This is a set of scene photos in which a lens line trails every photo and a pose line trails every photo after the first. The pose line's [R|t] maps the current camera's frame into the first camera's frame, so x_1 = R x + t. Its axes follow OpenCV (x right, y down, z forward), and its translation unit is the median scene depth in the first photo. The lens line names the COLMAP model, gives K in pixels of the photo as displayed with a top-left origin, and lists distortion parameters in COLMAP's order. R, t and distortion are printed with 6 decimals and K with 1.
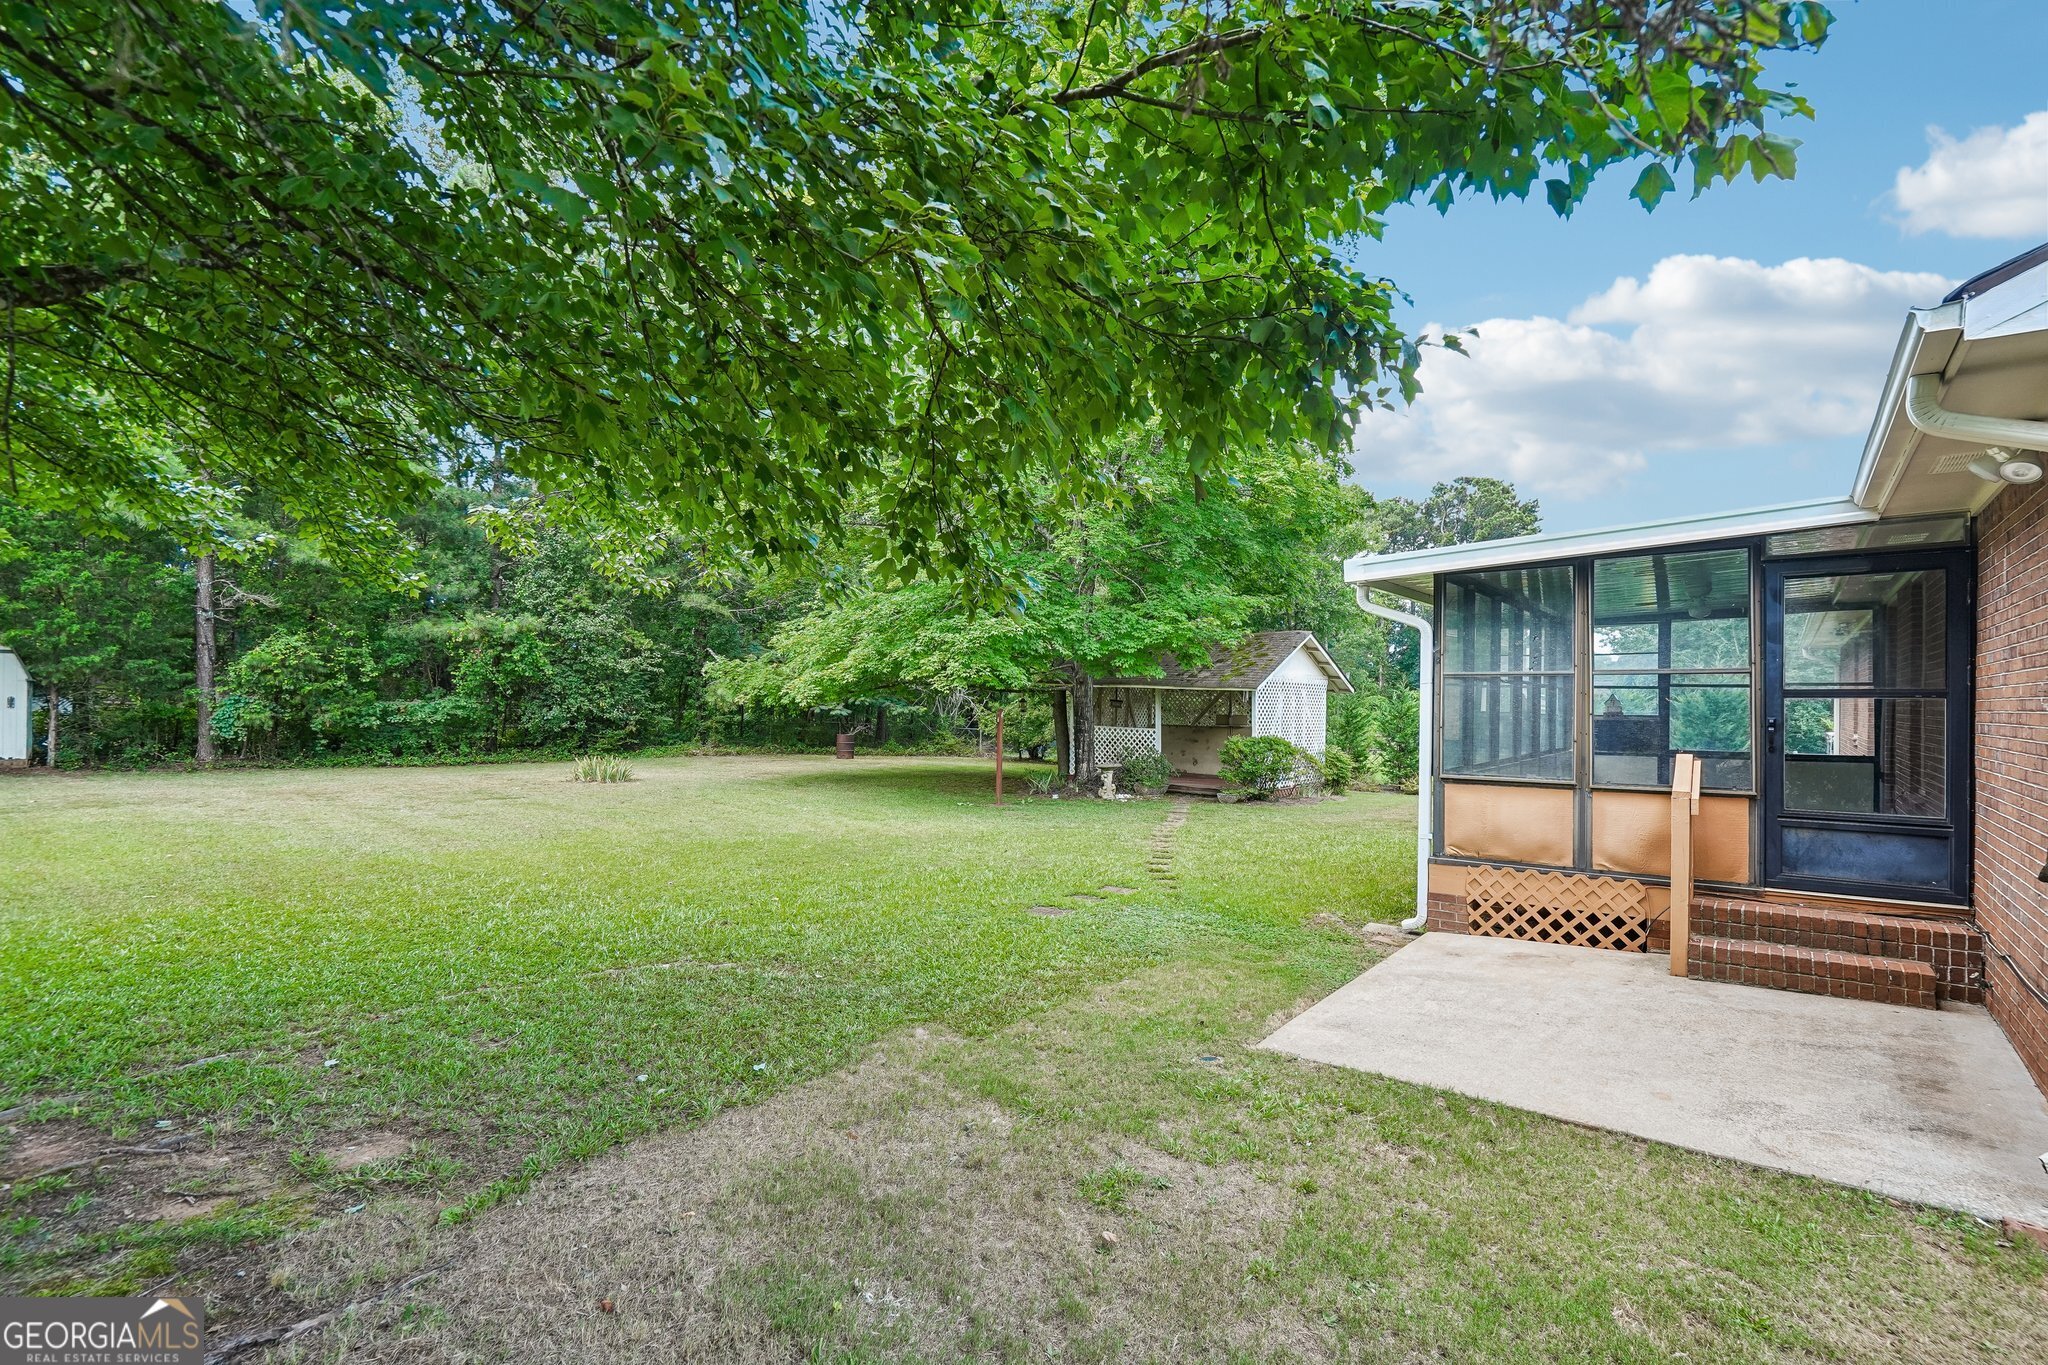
lens RADIAL K [[946.9, 0, 1022.5], [0, 946.9, 695.4], [0, 0, 1]] dist [0.004596, 0.001067]
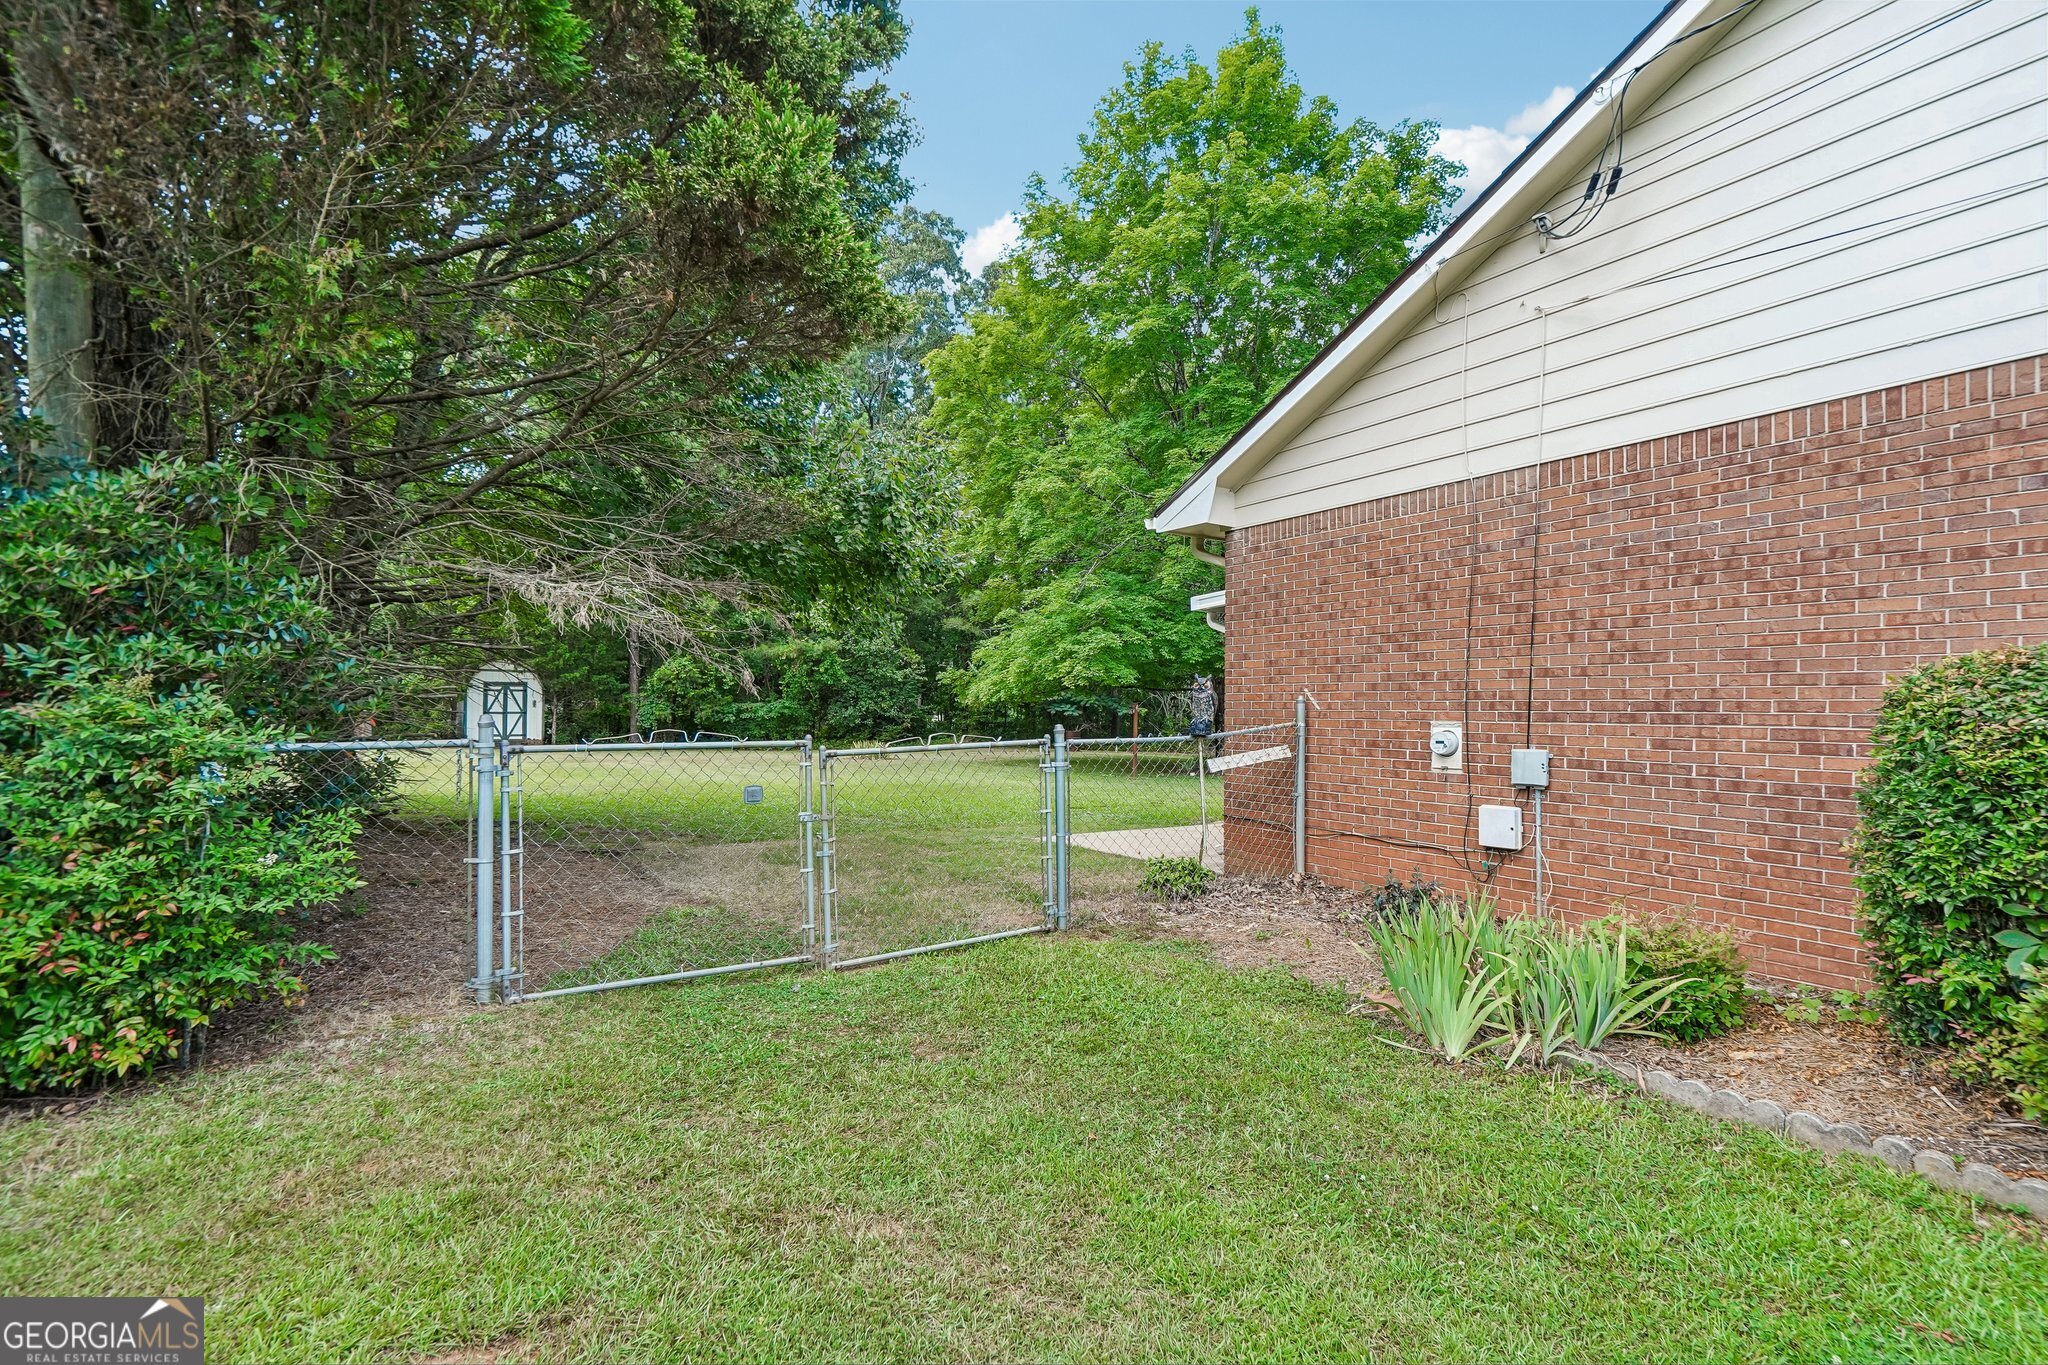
lens RADIAL K [[946.9, 0, 1022.5], [0, 946.9, 695.4], [0, 0, 1]] dist [0.004596, 0.001067]
pose [[0.947076, -0.007793, -0.320915, 0.182185], [0.004137, 0.999919, -0.012074, 0.014309], [0.320983, 0.010107, 0.947031, -0.199126]]
